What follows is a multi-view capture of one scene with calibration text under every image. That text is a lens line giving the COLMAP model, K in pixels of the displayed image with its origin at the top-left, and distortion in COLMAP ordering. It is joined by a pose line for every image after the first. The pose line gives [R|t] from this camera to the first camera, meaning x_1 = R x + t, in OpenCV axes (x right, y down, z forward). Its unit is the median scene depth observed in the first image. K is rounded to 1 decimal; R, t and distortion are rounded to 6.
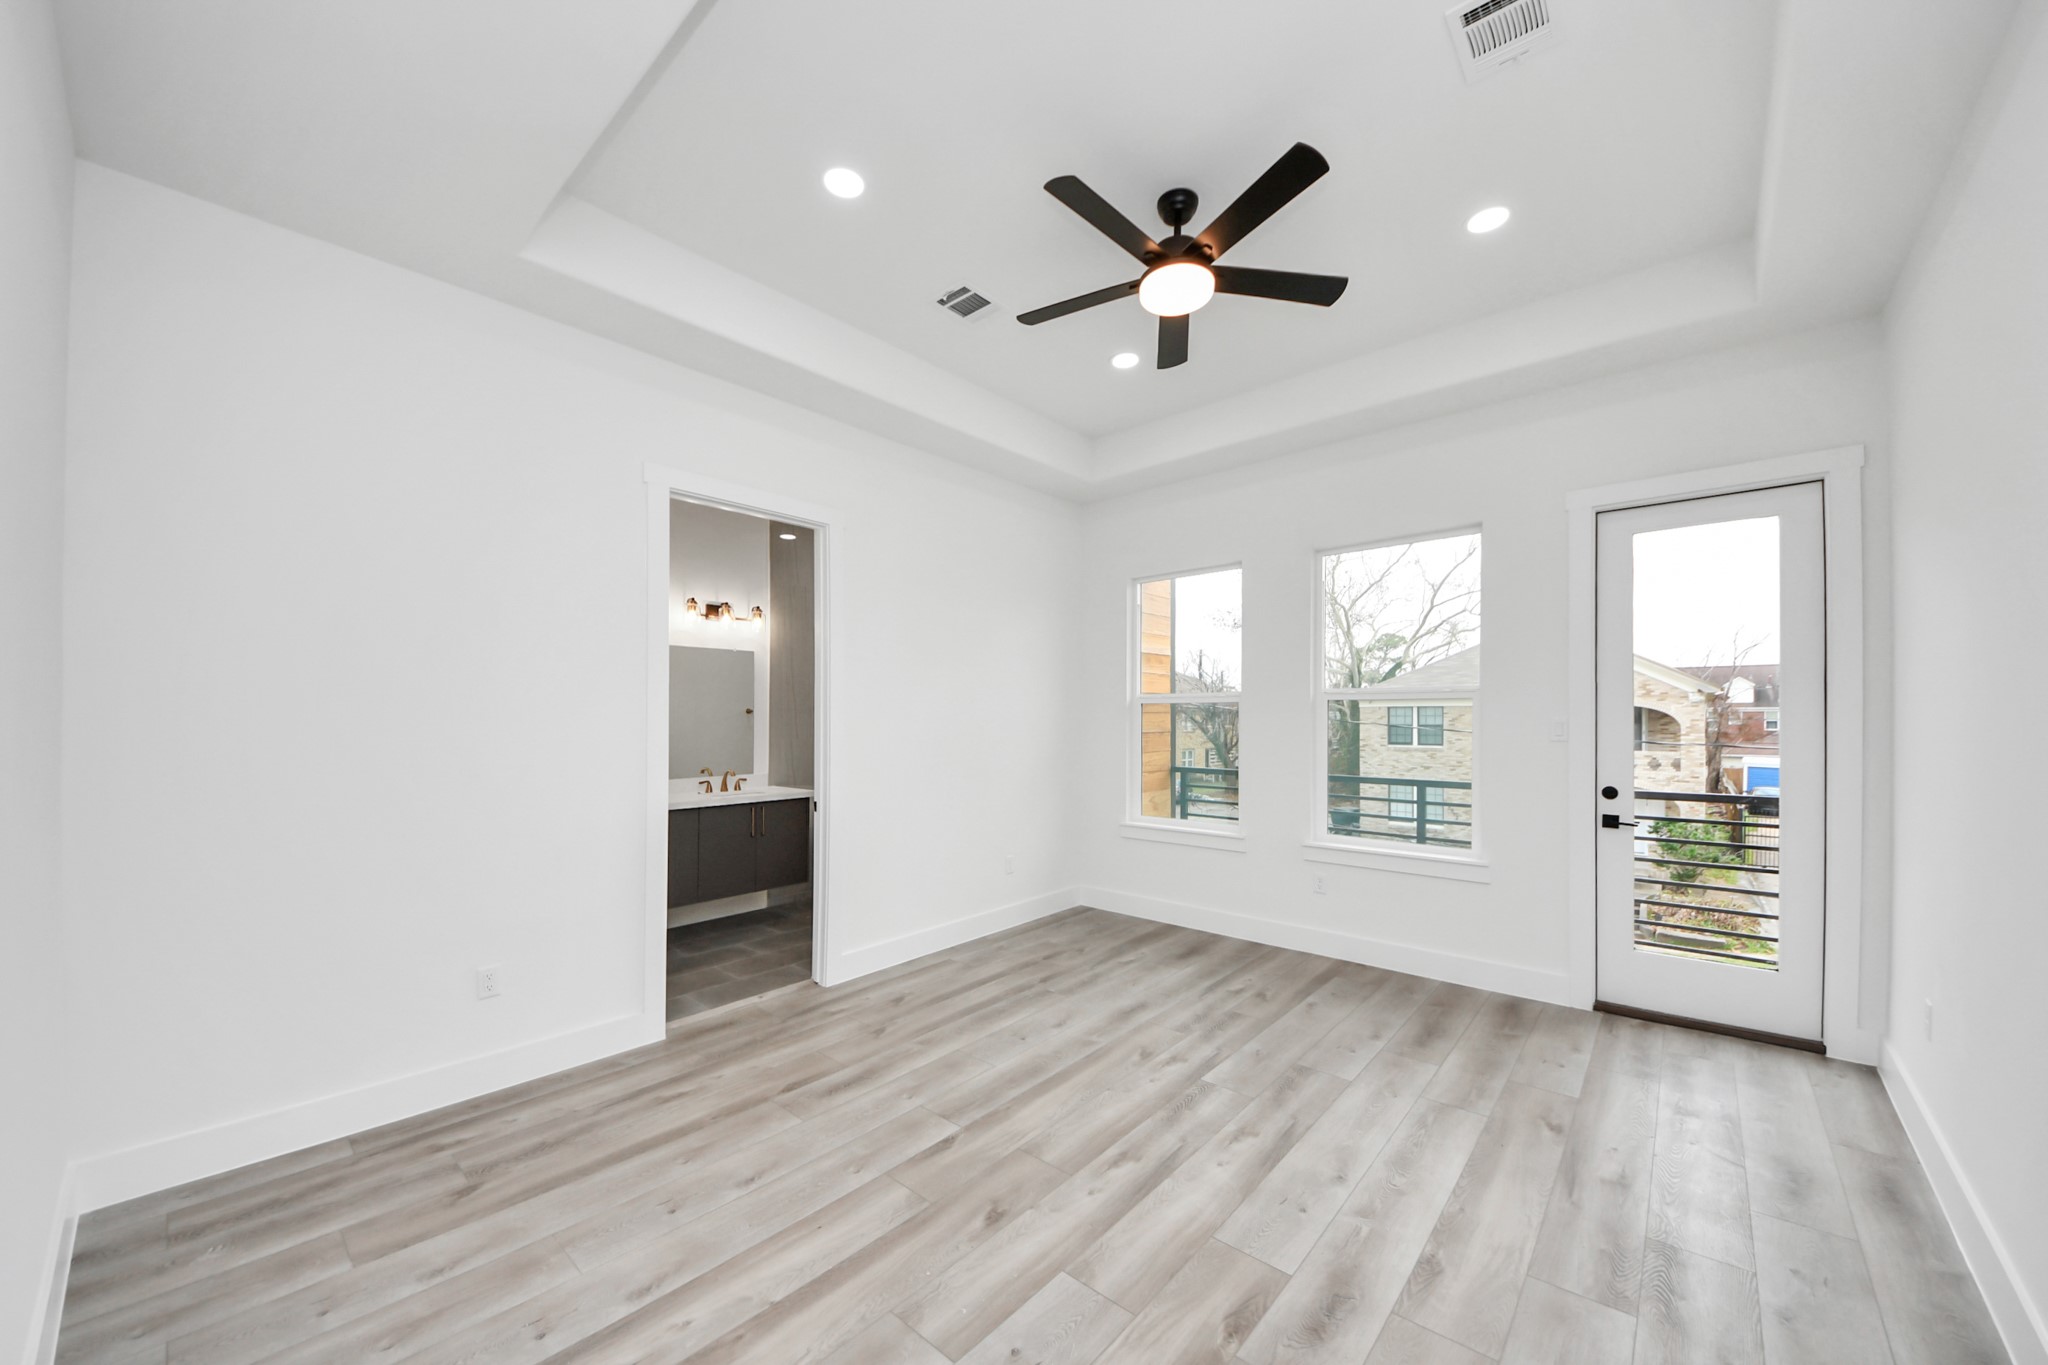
lens RADIAL K [[733.4, 0, 1029.2], [0, 733.4, 691.4], [0, 0, 1]] dist [0.044258, -0.029047]
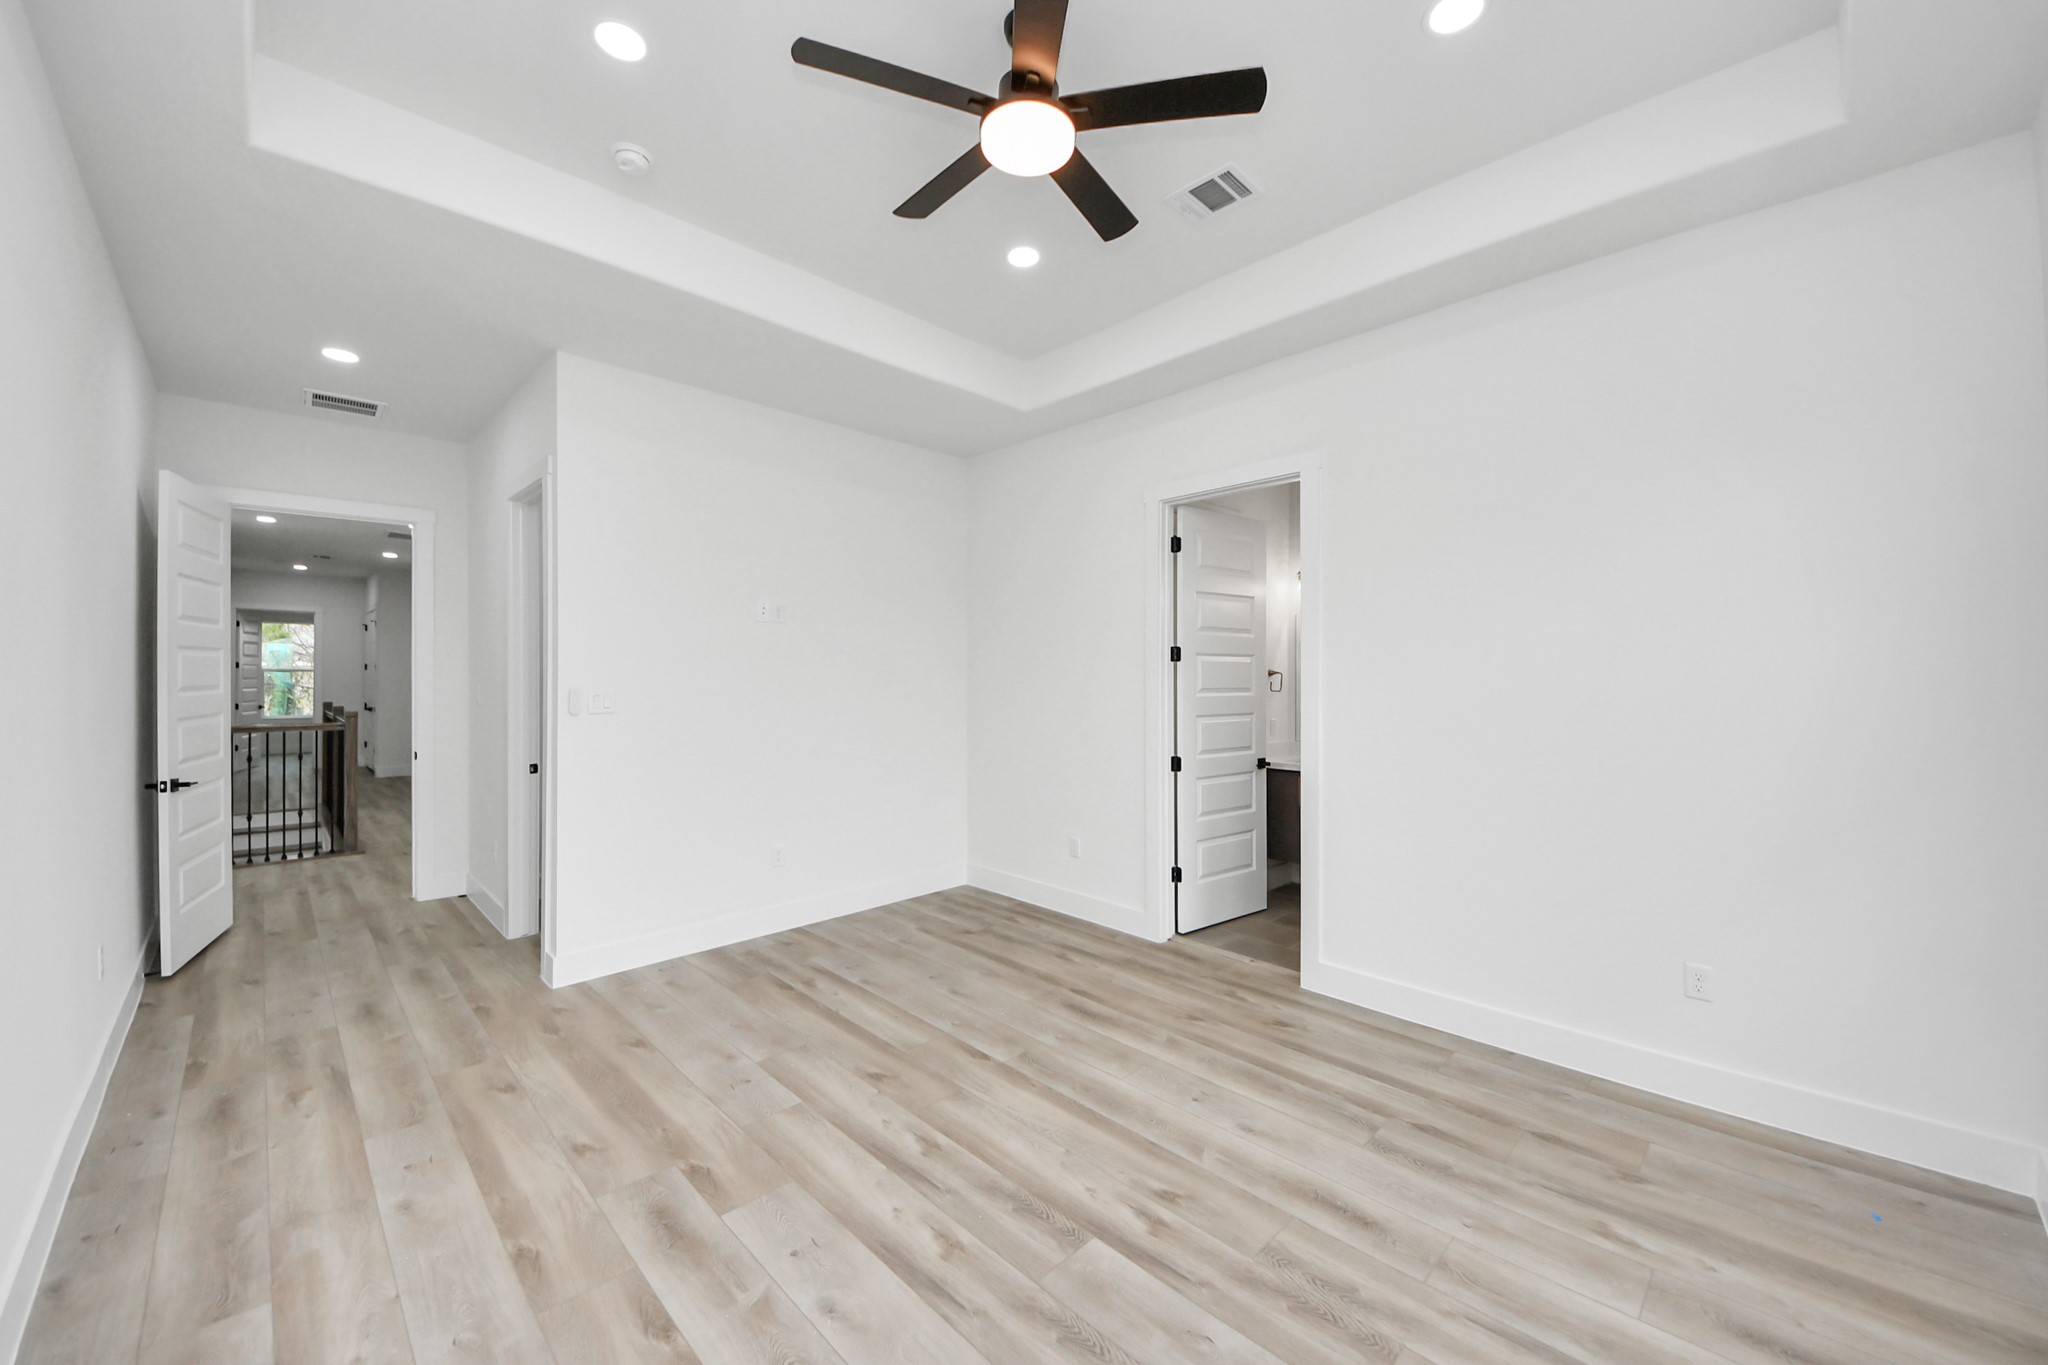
lens RADIAL K [[727.4, 0, 1022.3], [0, 727.4, 684.9], [0, 0, 1]] dist [0.044754, -0.027834]
pose [[-0.037287, 0.014820, -0.999195, 0.989573], [0.030957, 0.999427, 0.013669, -0.003725], [0.998825, -0.030422, -0.037724, 1.054193]]
